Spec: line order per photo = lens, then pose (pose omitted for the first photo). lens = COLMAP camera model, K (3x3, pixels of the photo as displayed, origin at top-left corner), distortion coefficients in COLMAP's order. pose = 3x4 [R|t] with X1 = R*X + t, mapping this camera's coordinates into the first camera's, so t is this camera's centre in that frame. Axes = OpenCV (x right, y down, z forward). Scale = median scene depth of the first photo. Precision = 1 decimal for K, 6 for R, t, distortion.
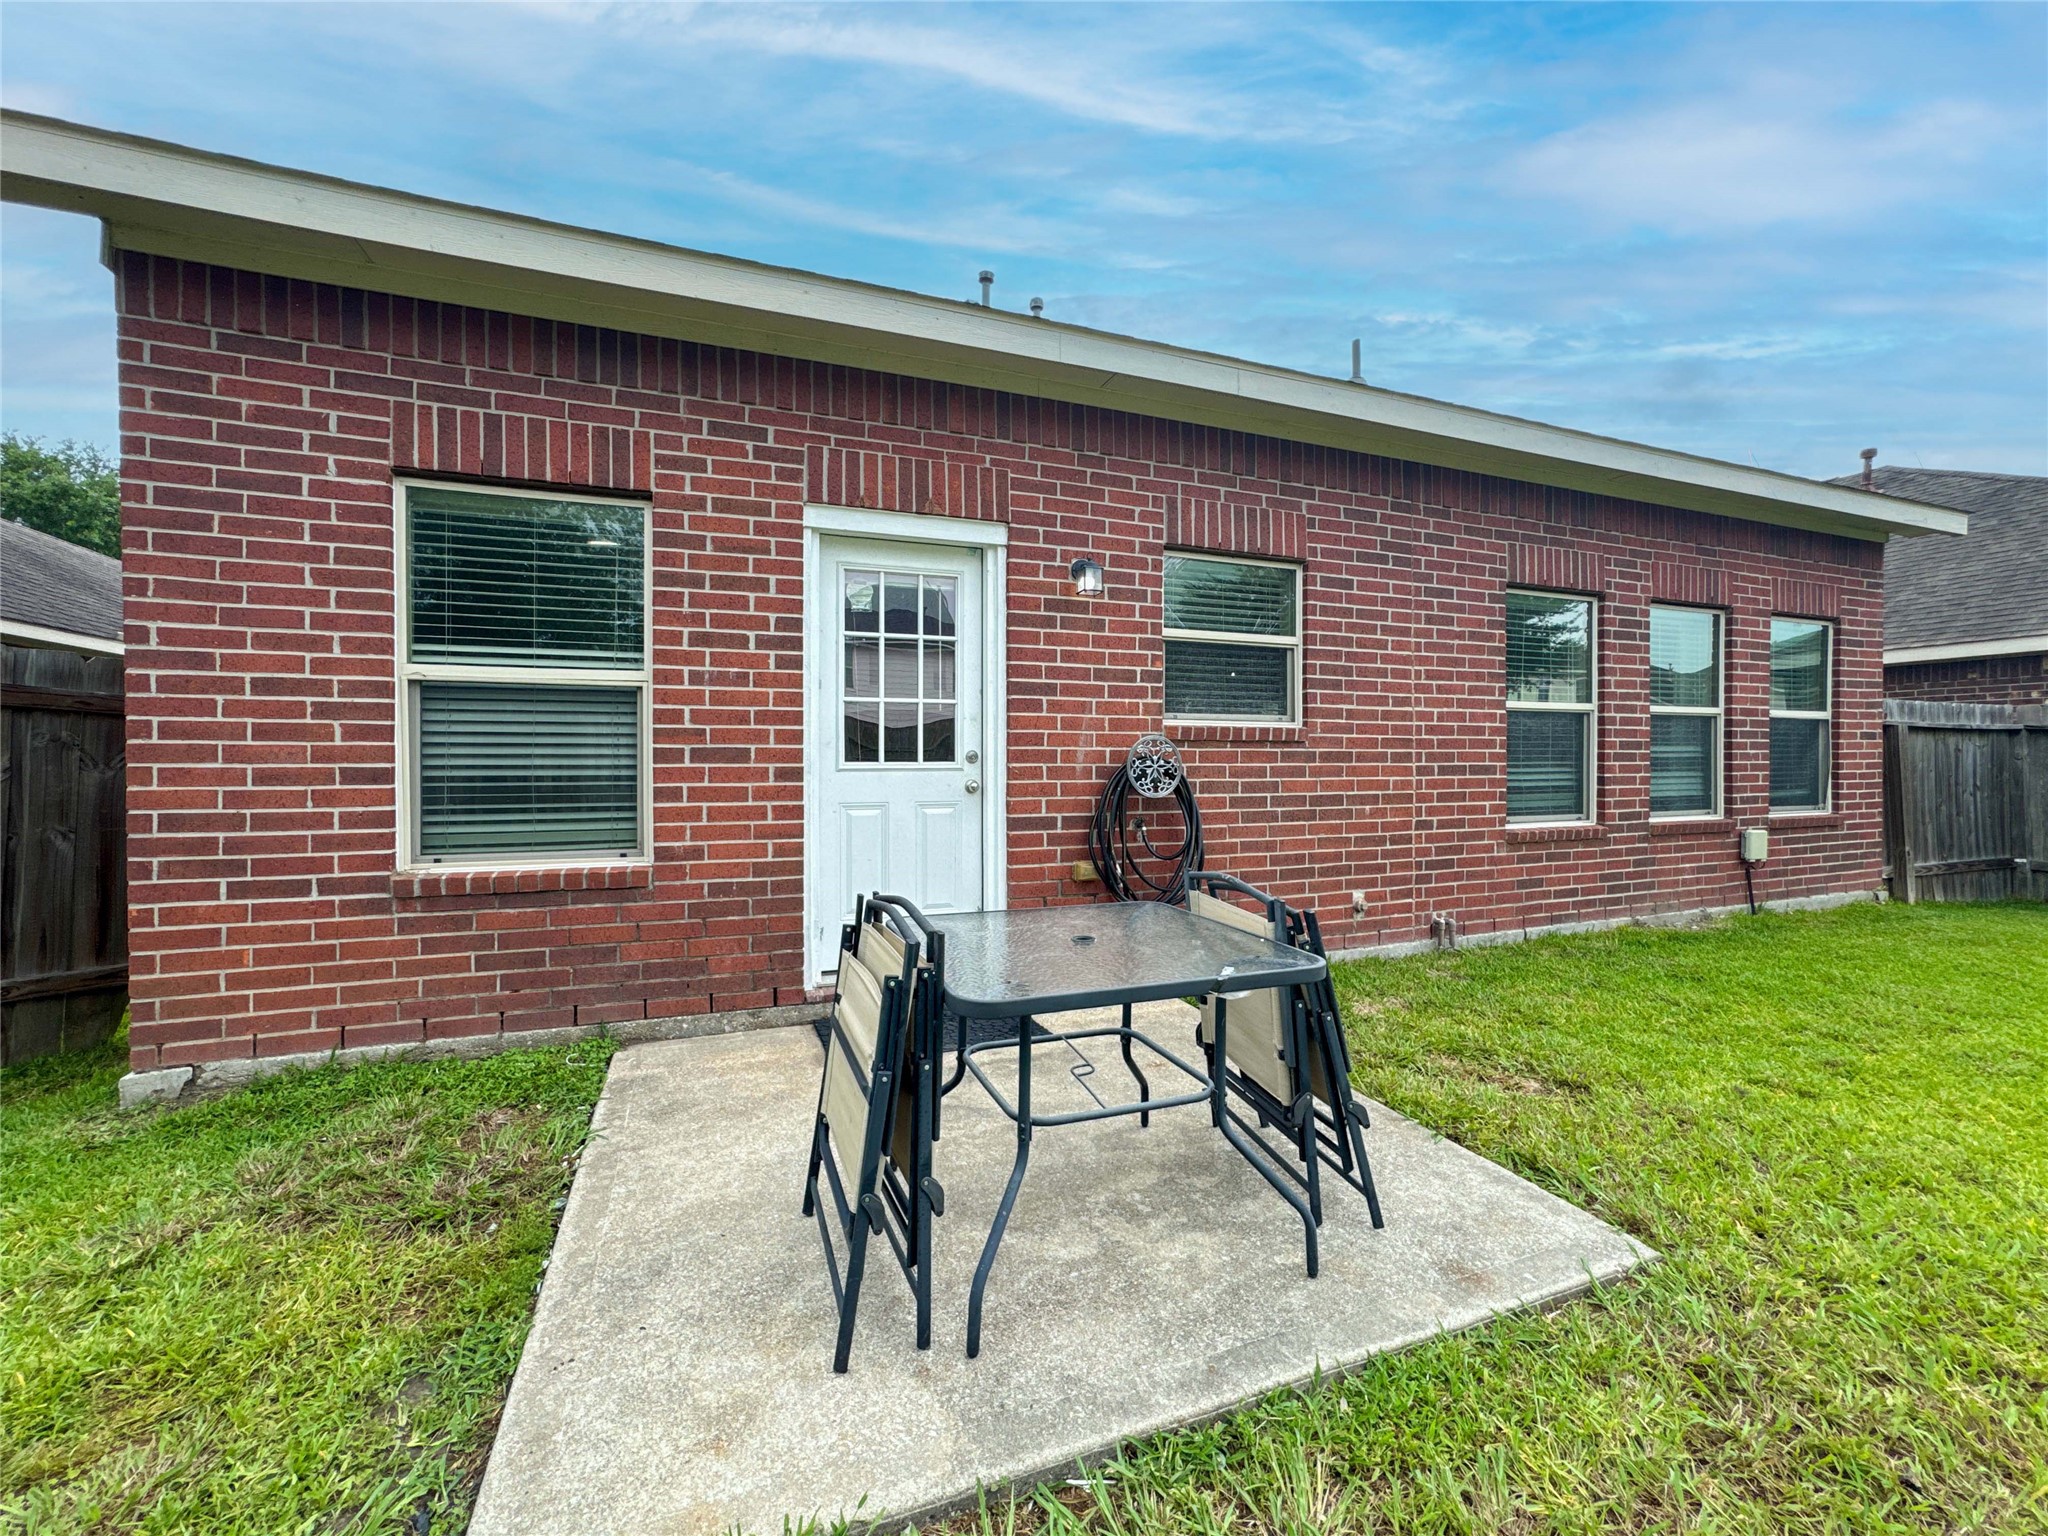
lens RADIAL K [[834.9, 0, 1027.9], [0, 834.9, 771.5], [0, 0, 1]] dist [-0.021649, 0.008141]
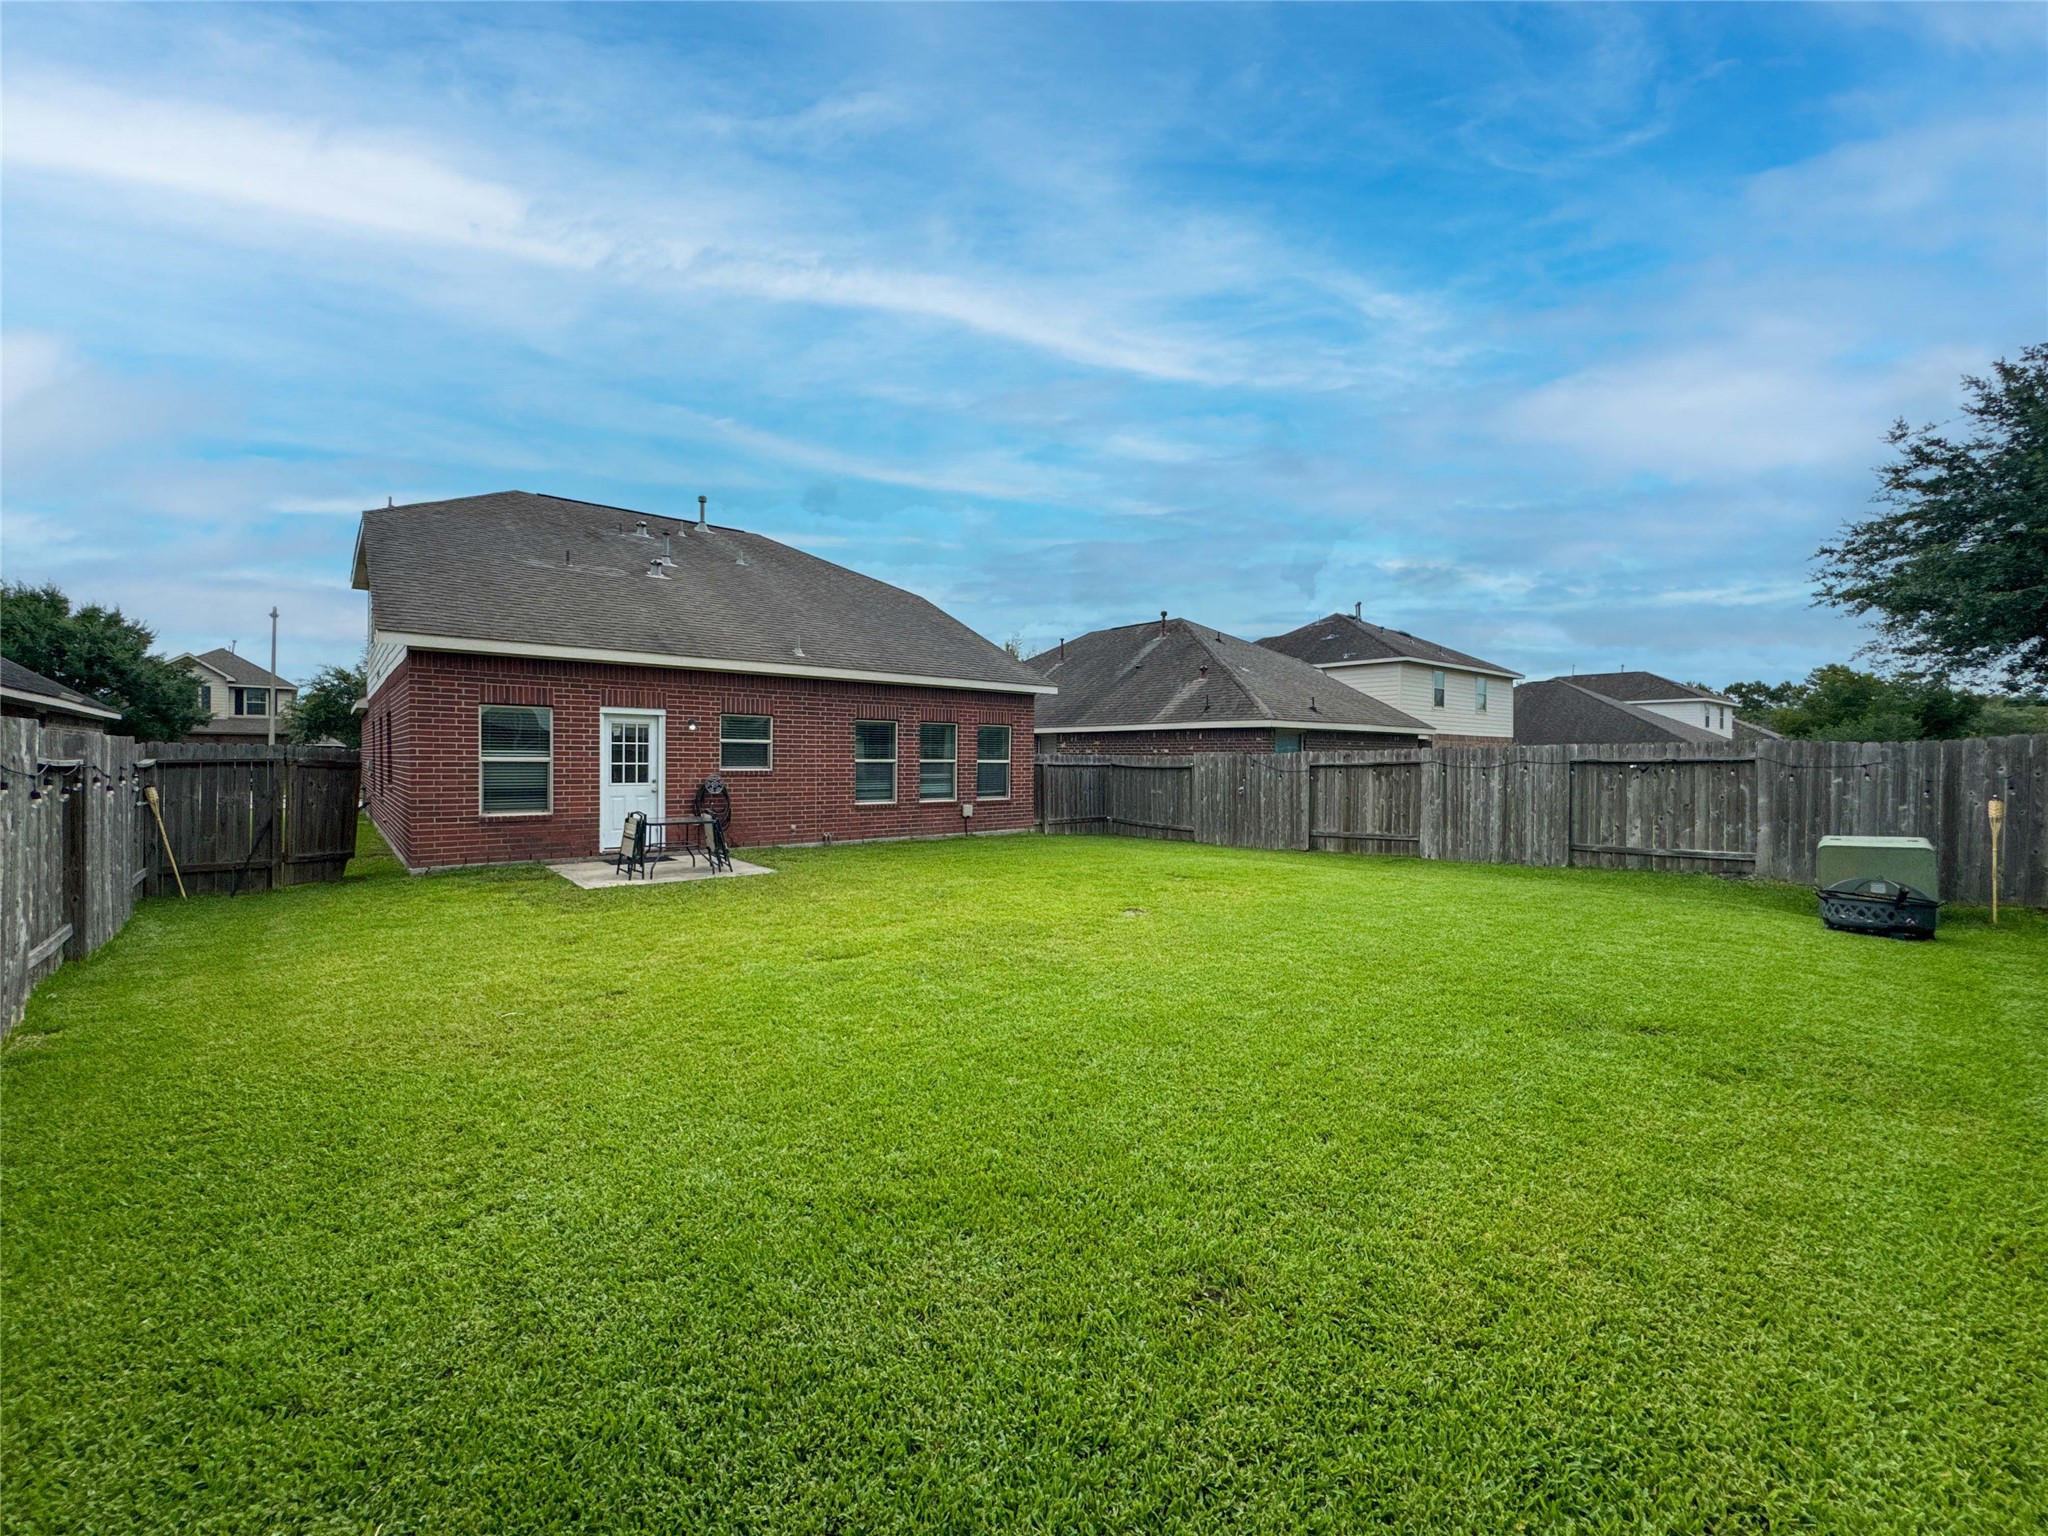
lens RADIAL K [[834.9, 0, 1010.2], [0, 834.9, 769.9], [0, 0, 1]] dist [-0.021649, 0.008141]
pose [[0.947897, 0.005032, 0.318536, 0.213568], [-0.006074, 0.999979, 0.002279, -0.077426], [-0.318518, -0.004095, 0.947908, -2.482820]]
